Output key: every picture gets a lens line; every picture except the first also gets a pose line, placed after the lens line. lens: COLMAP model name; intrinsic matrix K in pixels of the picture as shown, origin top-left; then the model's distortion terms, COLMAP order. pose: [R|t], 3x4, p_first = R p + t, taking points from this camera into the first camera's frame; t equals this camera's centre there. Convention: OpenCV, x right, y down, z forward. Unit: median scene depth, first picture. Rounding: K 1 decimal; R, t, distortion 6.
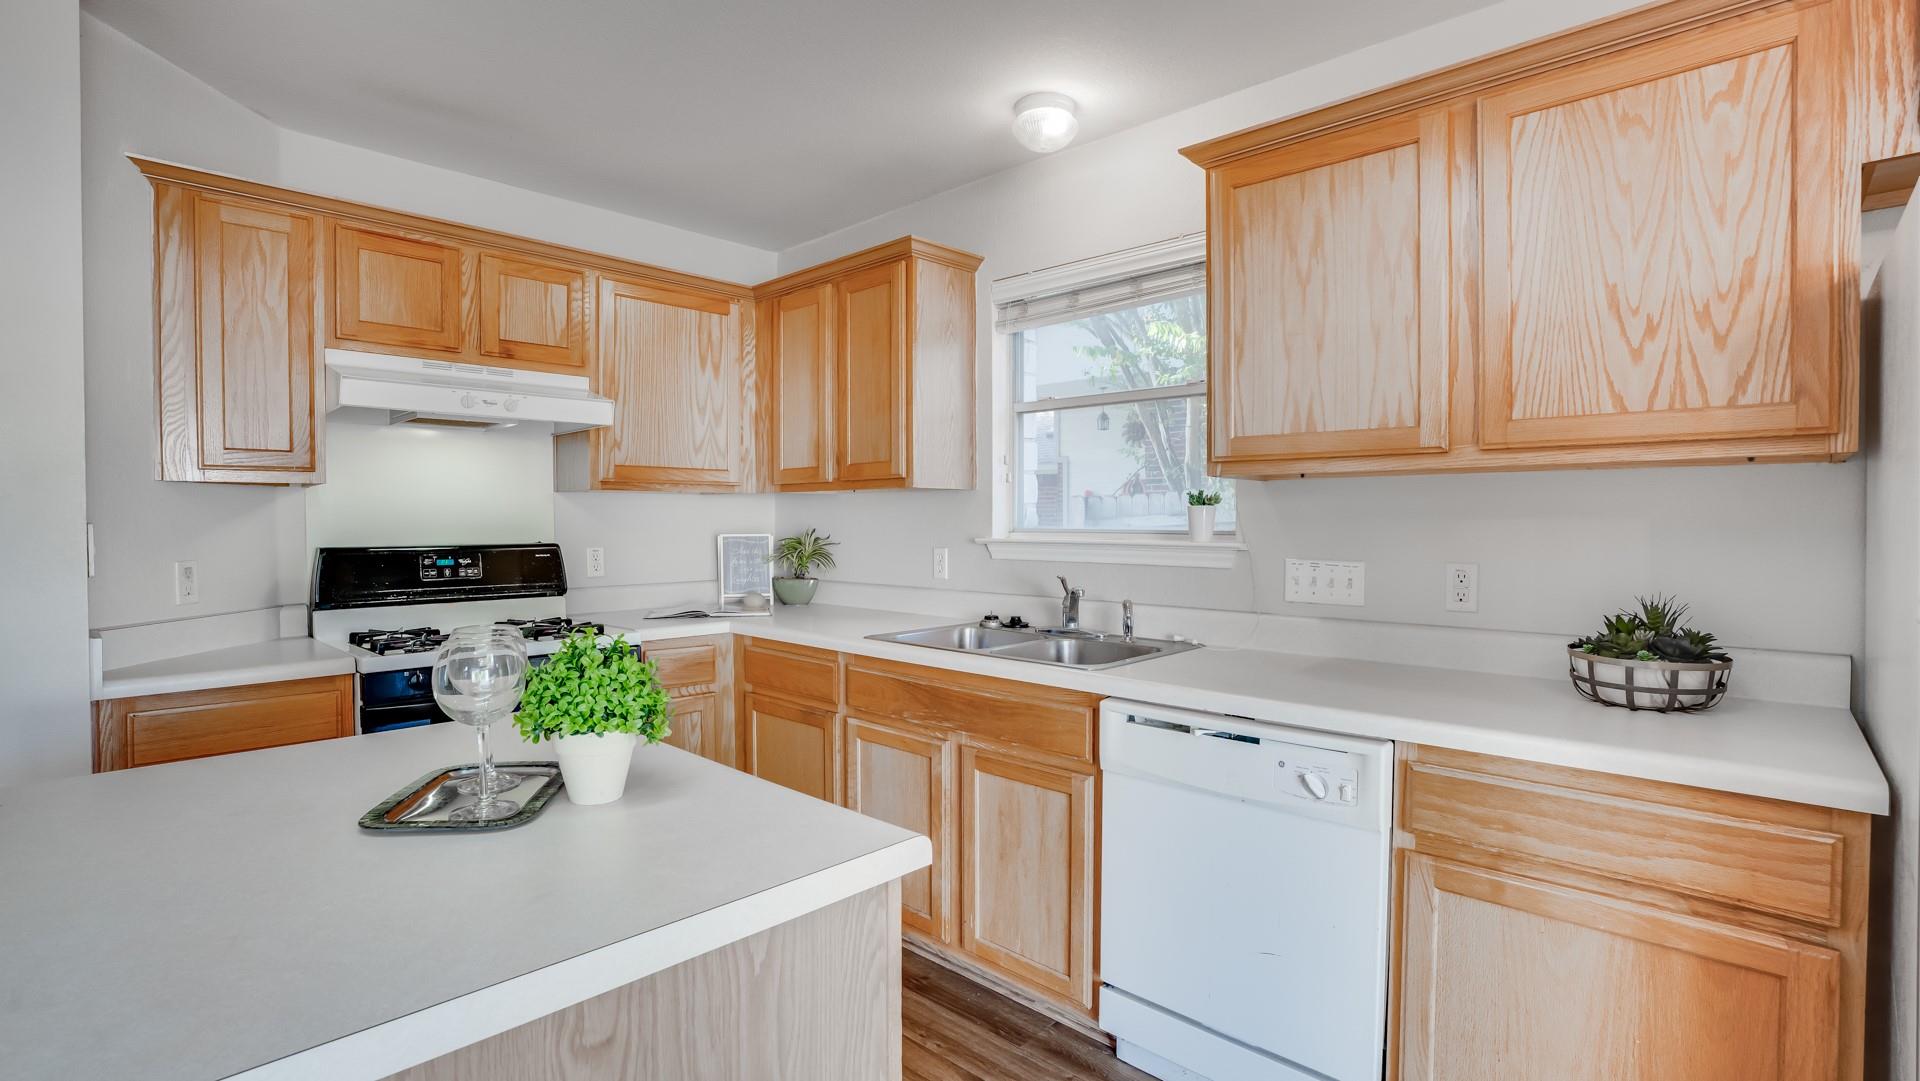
lens RADIAL K [[887.4, 0, 936.1], [0, 887.4, 536.0], [0, 0, 1]] dist [-0.038569, 0.004154]
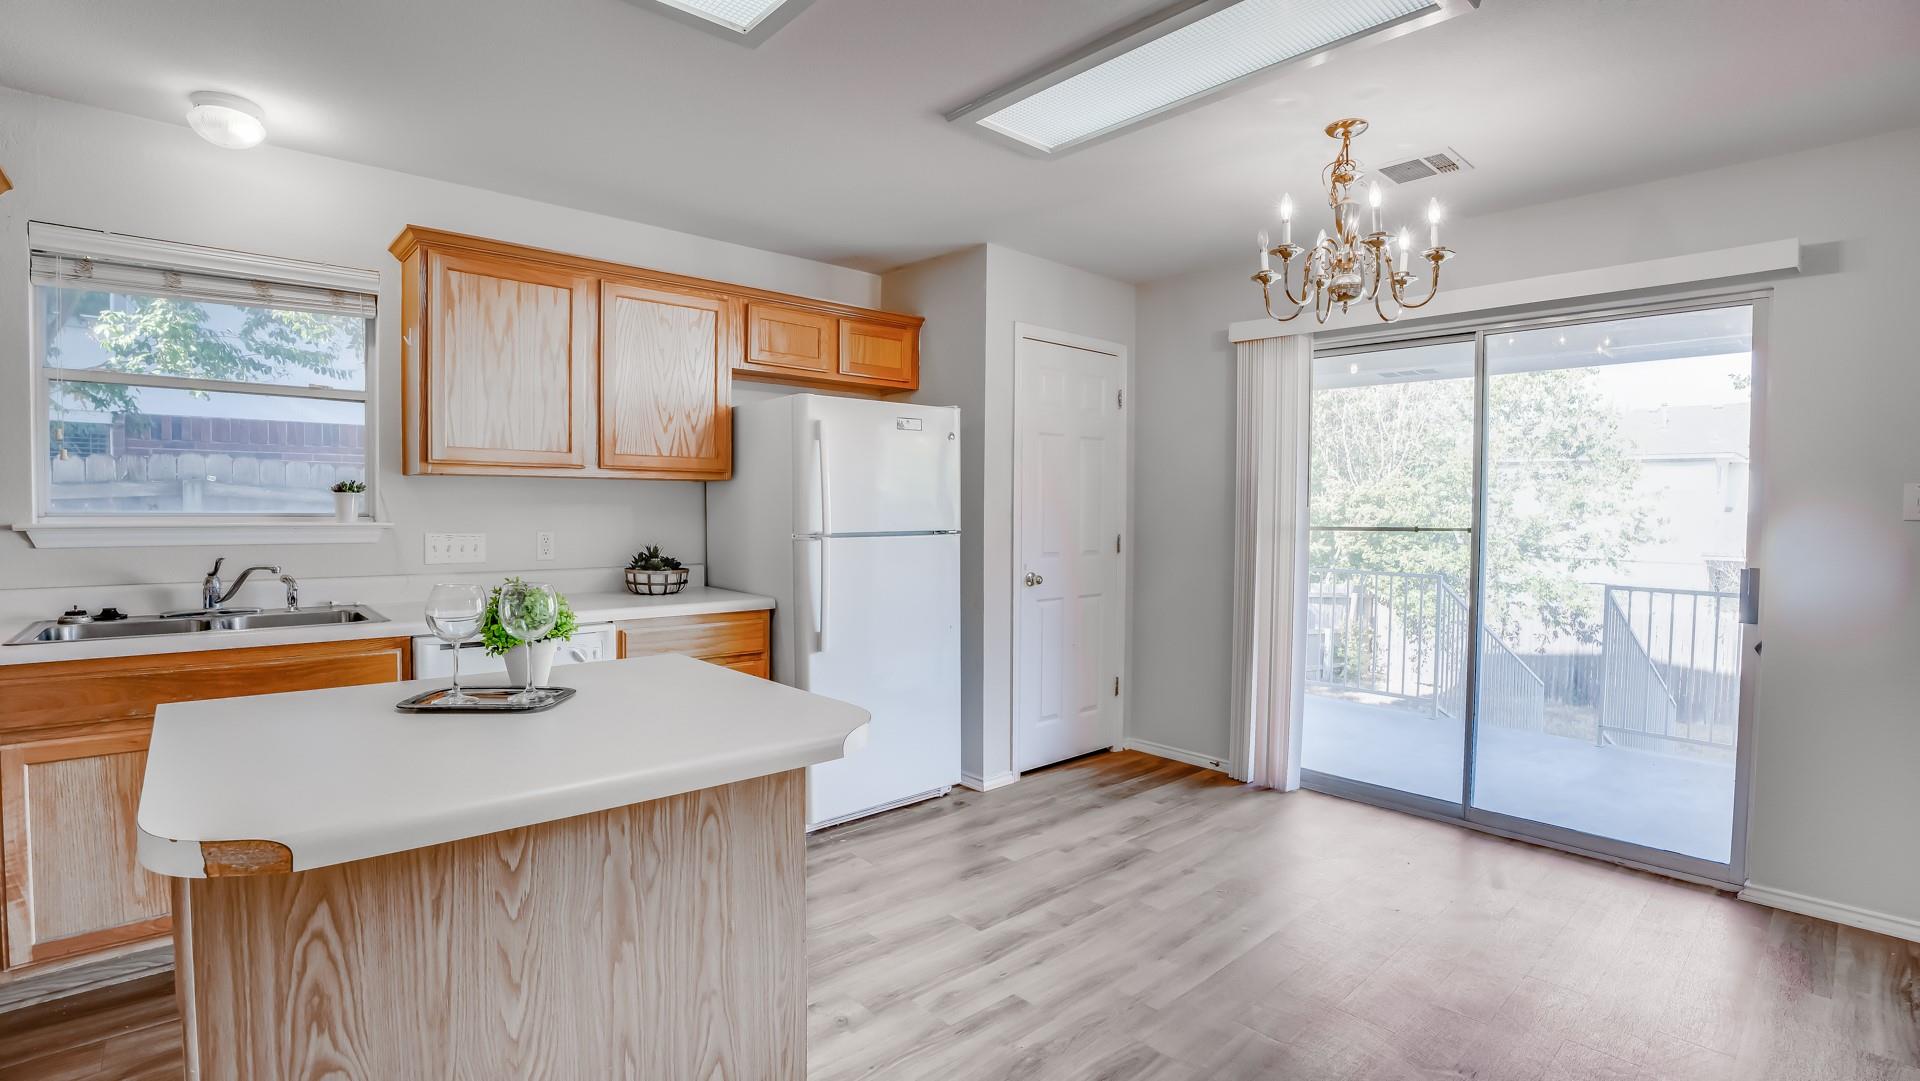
lens RADIAL K [[887.4, 0, 957.5], [0, 887.4, 529.8], [0, 0, 1]] dist [-0.038569, 0.004154]
pose [[0.073833, -0.016417, 0.997135, -0.831011], [0.014623, 0.999775, 0.015378, 0.010483], [-0.997163, 0.013446, 0.074057, 0.071675]]
